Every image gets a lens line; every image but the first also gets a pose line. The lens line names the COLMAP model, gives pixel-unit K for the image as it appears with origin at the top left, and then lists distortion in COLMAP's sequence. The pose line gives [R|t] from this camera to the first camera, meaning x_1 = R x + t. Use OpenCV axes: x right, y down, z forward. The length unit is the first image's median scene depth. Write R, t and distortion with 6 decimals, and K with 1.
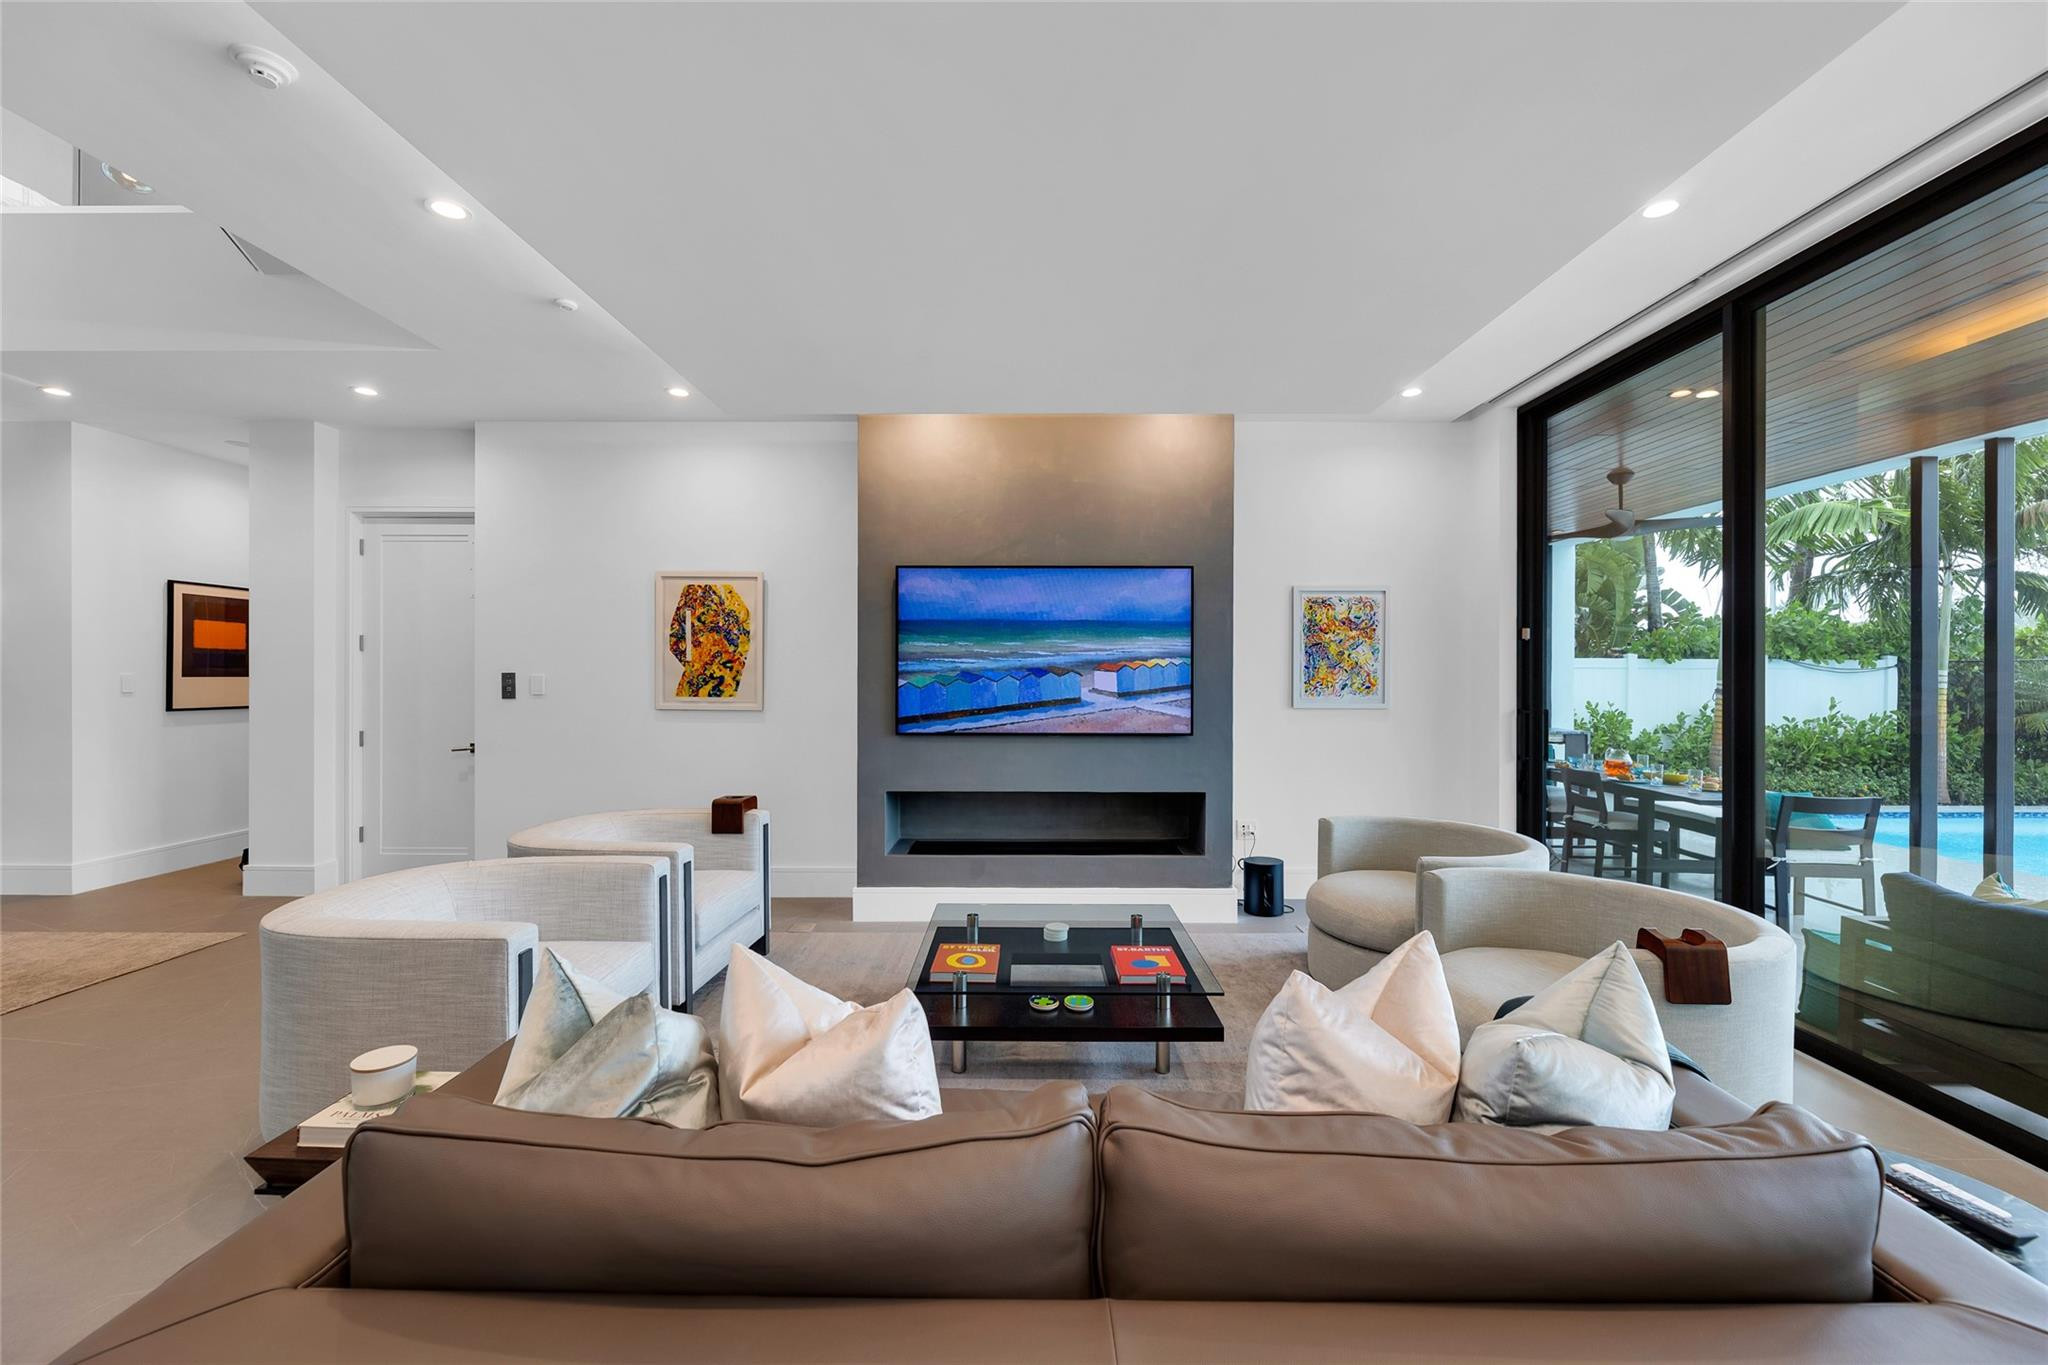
lens RADIAL K [[836.5, 0, 1030.2], [0, 836.5, 676.1], [0, 0, 1]] dist [0.004597, -0.000283]
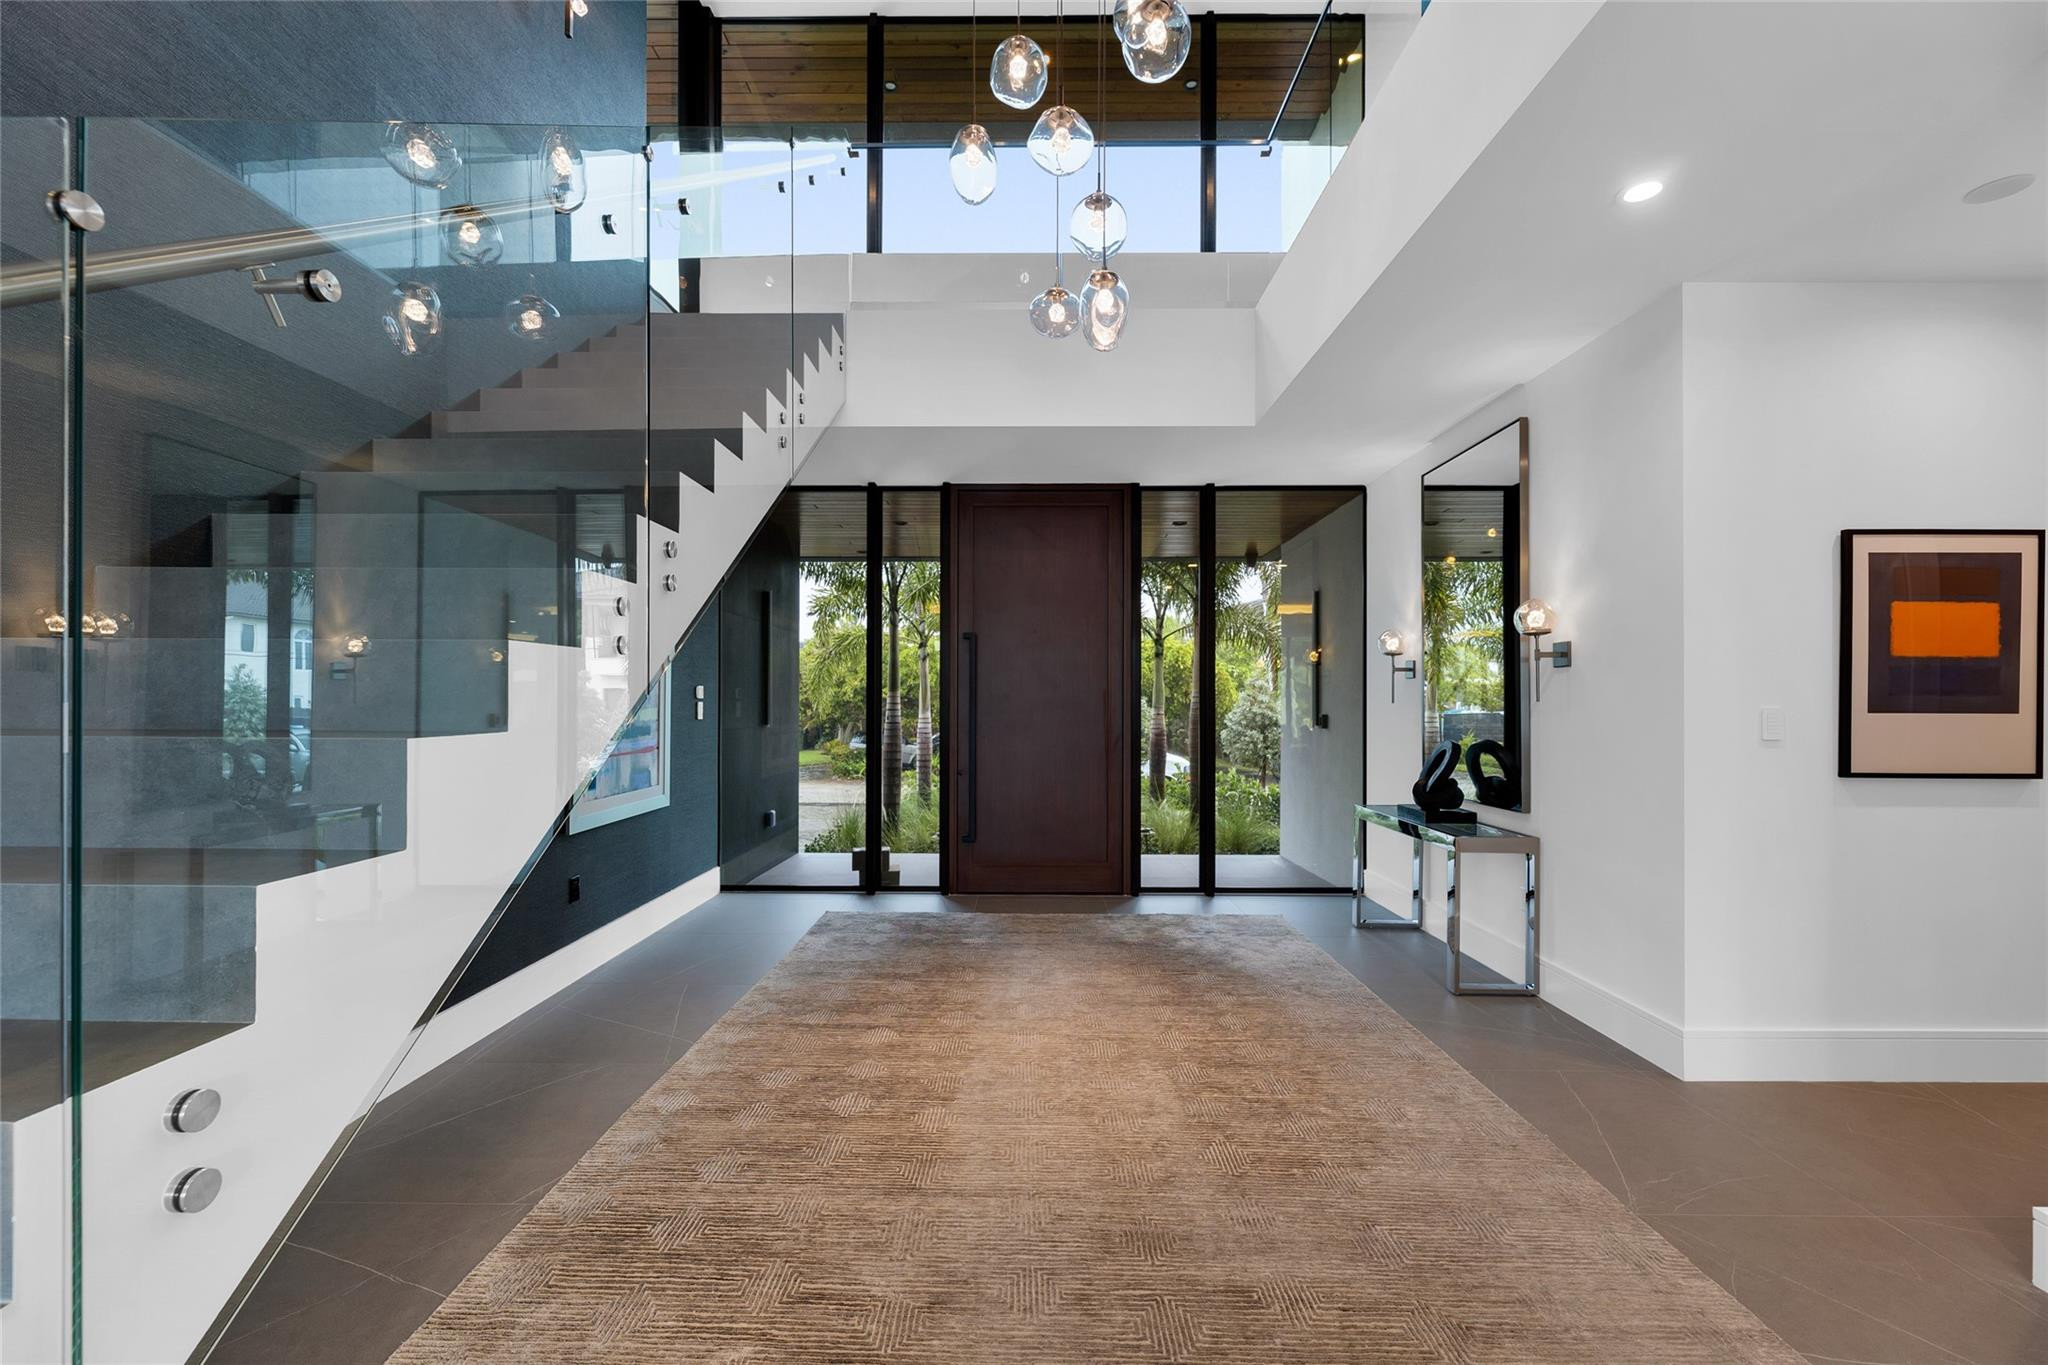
lens RADIAL K [[836.5, 0, 1039.7], [0, 836.5, 685.4], [0, 0, 1]] dist [0.004597, -0.000283]
pose [[-0.018269, -0.008685, -0.999795, -0.478972], [-0.007453, 0.999936, -0.008550, -0.007742], [0.999805, 0.007295, -0.018333, 0.495421]]
